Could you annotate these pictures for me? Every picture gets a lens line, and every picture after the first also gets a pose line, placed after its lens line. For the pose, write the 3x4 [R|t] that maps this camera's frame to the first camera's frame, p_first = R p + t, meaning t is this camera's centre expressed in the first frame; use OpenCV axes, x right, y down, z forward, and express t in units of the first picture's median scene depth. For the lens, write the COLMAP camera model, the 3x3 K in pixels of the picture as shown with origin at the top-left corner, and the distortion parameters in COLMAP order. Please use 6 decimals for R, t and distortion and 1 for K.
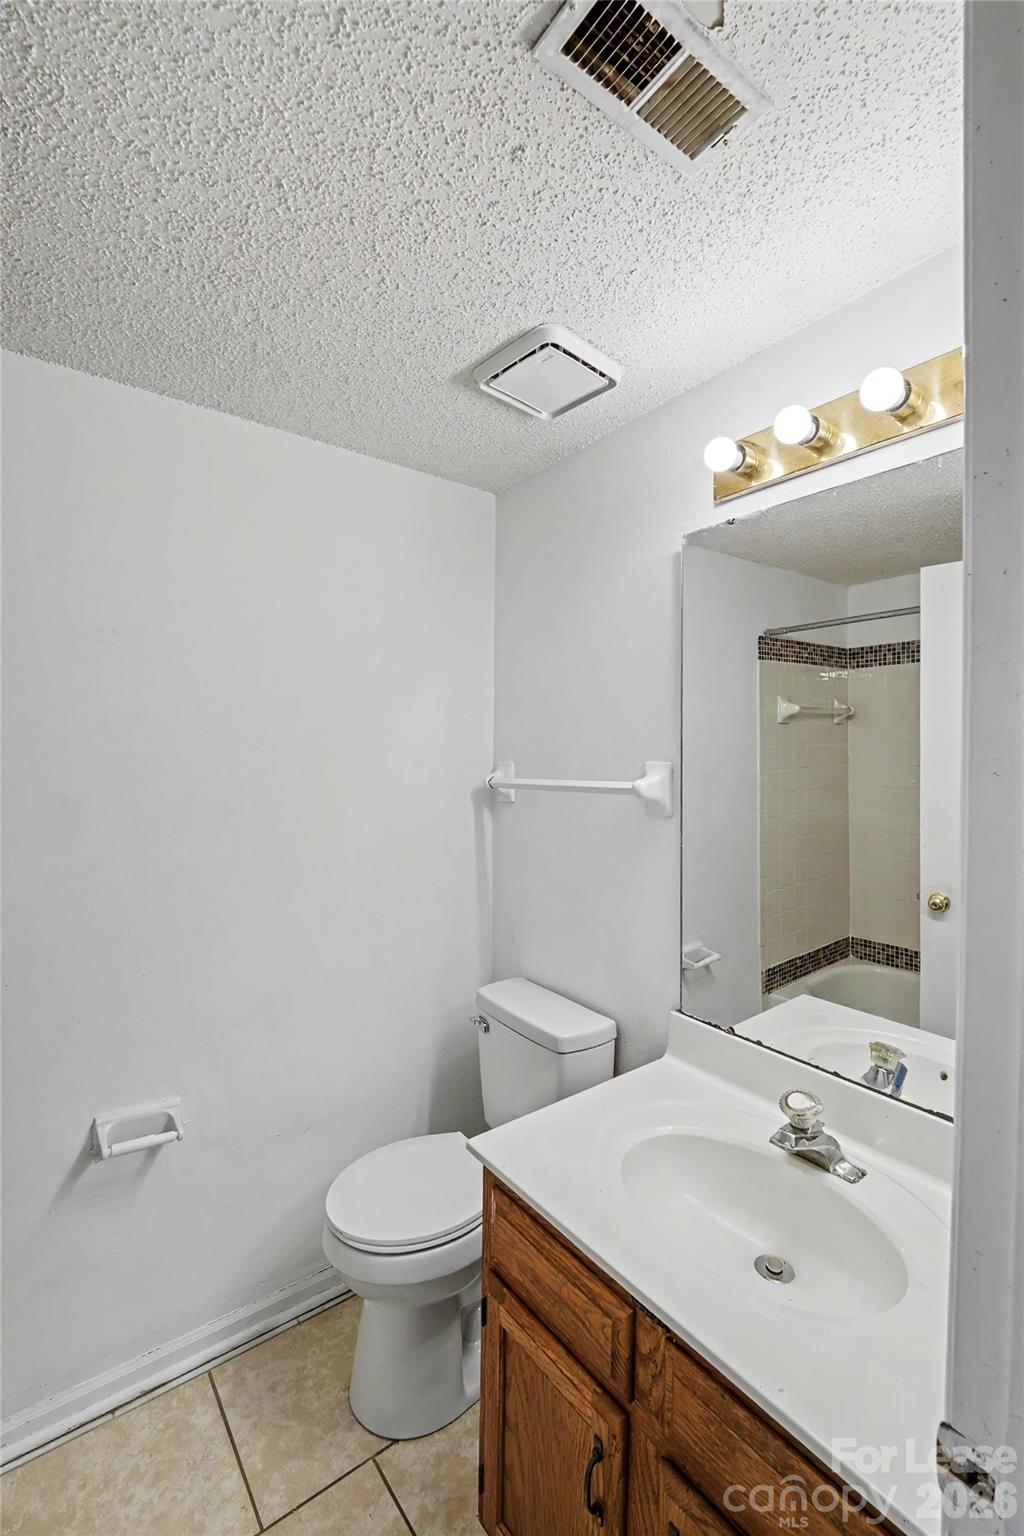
lens RADIAL K [[622.5, 0, 506.6], [0, 622.5, 757.6], [0, 0, 1]] dist [-0.000301, -0.001464]
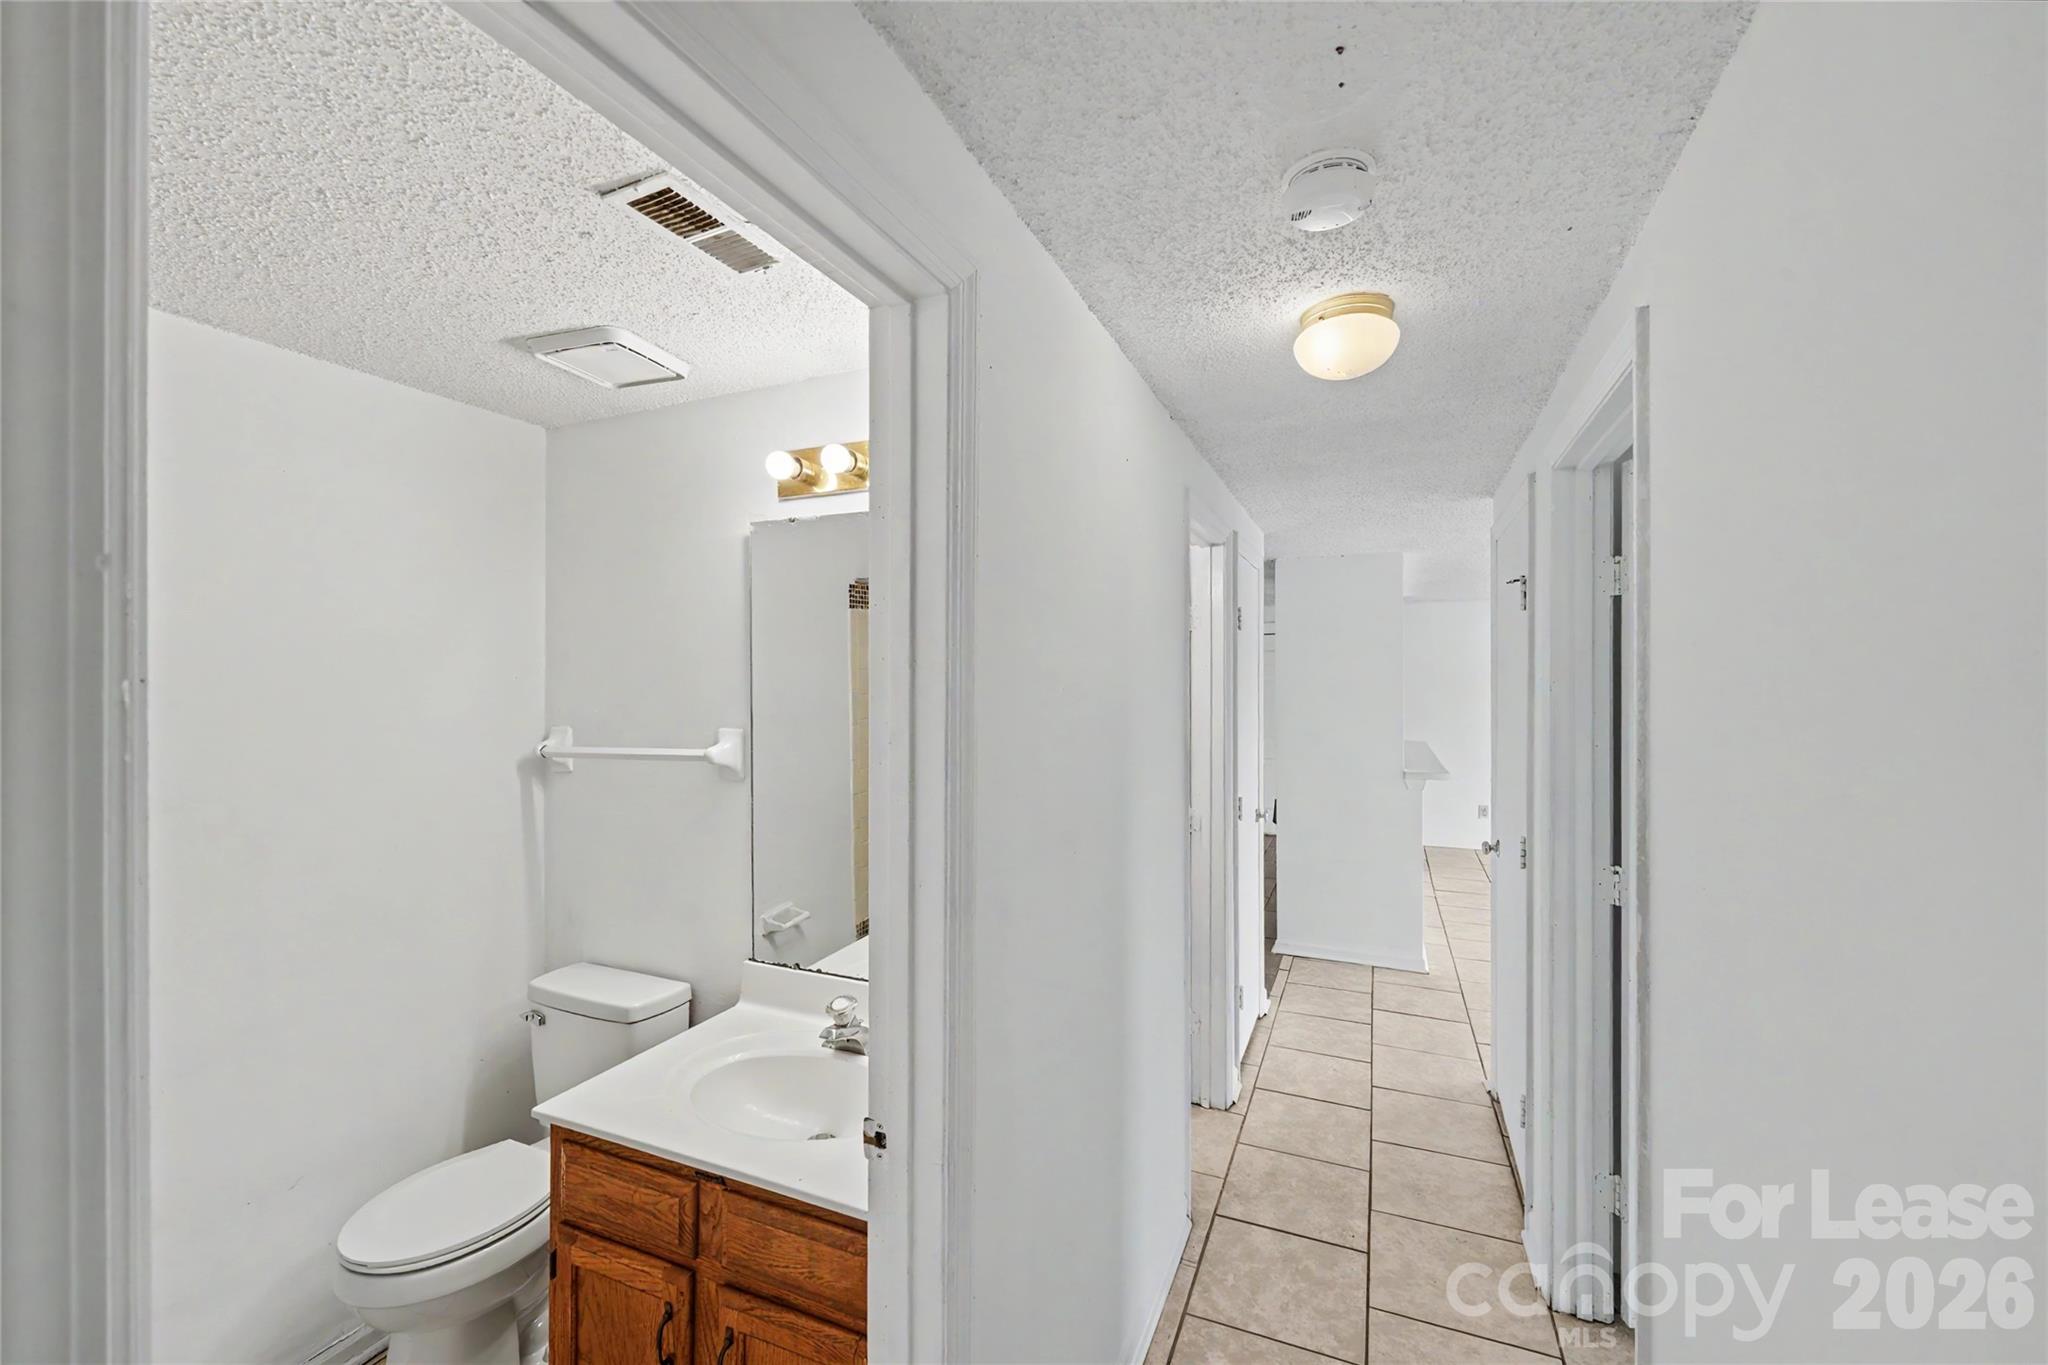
lens RADIAL K [[830.0, 0, 1024.0], [0, 830.0, 682.5], [0, 0, 1]] dist [-0.000301, -0.001464]
pose [[0.861390, -0.006642, 0.507902, -0.047121], [0.005472, 0.999978, 0.003796, -0.081806], [-0.507915, -0.000491, 0.861407, -0.515419]]
